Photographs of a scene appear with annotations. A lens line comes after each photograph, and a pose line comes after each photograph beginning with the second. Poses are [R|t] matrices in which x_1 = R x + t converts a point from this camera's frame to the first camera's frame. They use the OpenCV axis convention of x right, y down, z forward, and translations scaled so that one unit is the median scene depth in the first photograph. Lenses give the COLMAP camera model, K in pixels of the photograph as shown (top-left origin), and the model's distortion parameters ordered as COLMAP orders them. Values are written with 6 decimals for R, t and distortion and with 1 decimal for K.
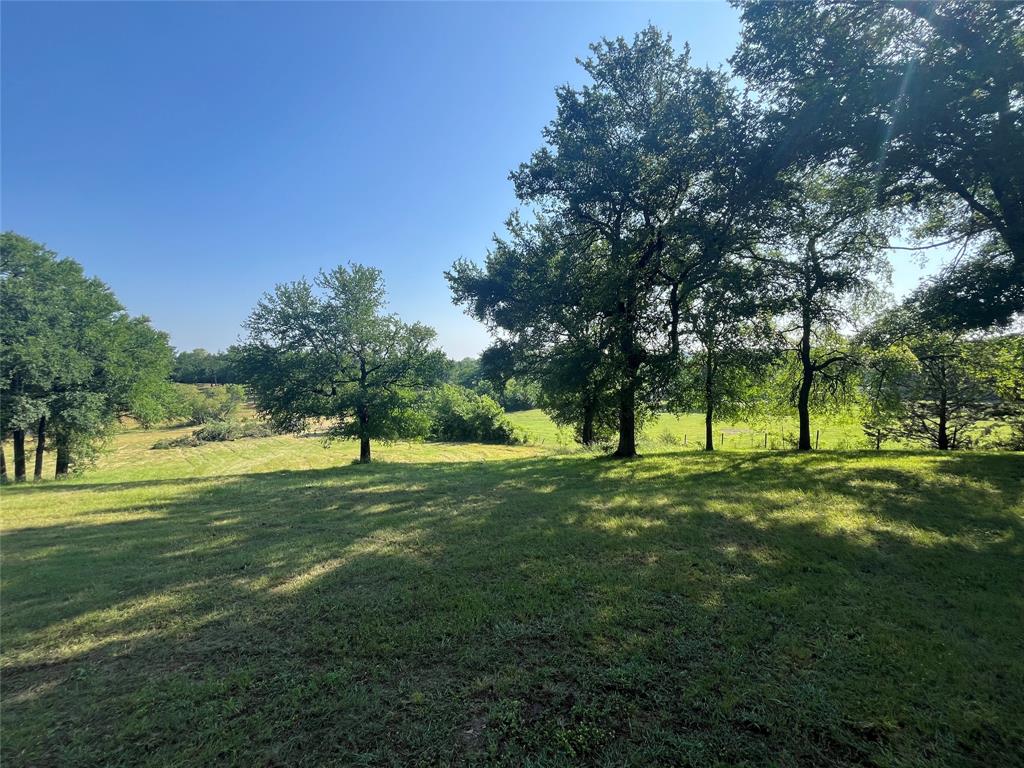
lens RADIAL K [[413.9, 0, 517.0], [0, 413.9, 382.2], [0, 0, 1]] dist [-0.006826, 0.001199]
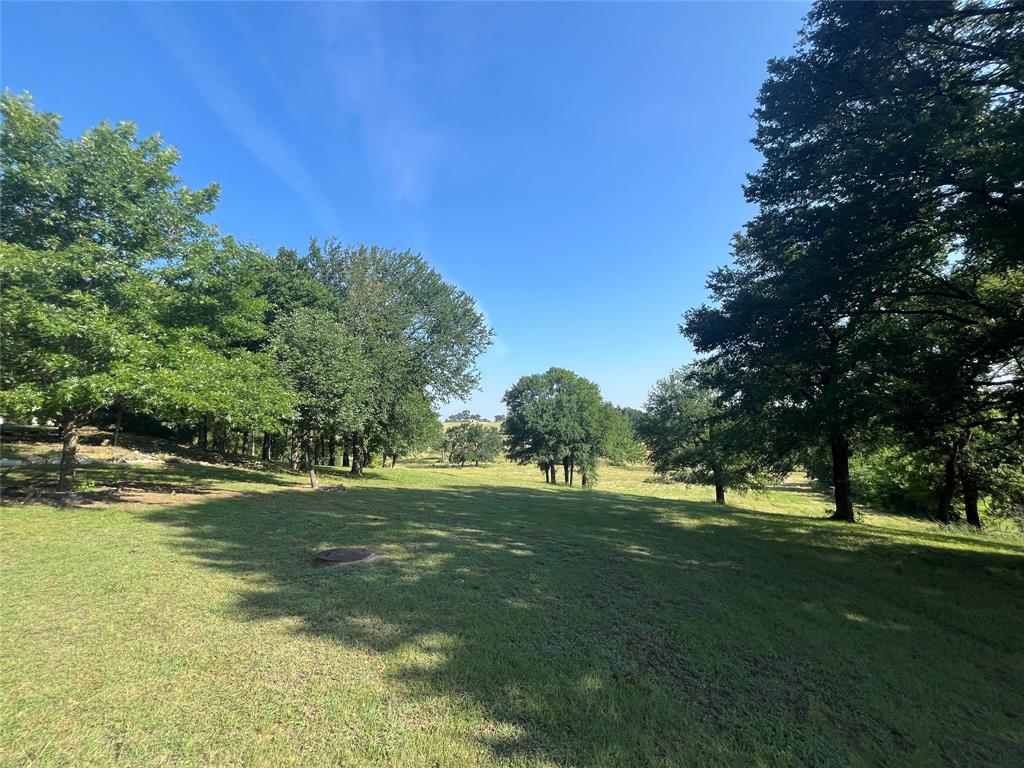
lens RADIAL K [[413.9, 0, 512.1], [0, 413.9, 380.7], [0, 0, 1]] dist [-0.006826, 0.001199]
pose [[0.443888, -0.098706, -0.890629, 1.064030], [-0.015049, 0.992953, -0.117547, -0.064149], [0.895956, 0.065581, 0.439274, -0.376069]]
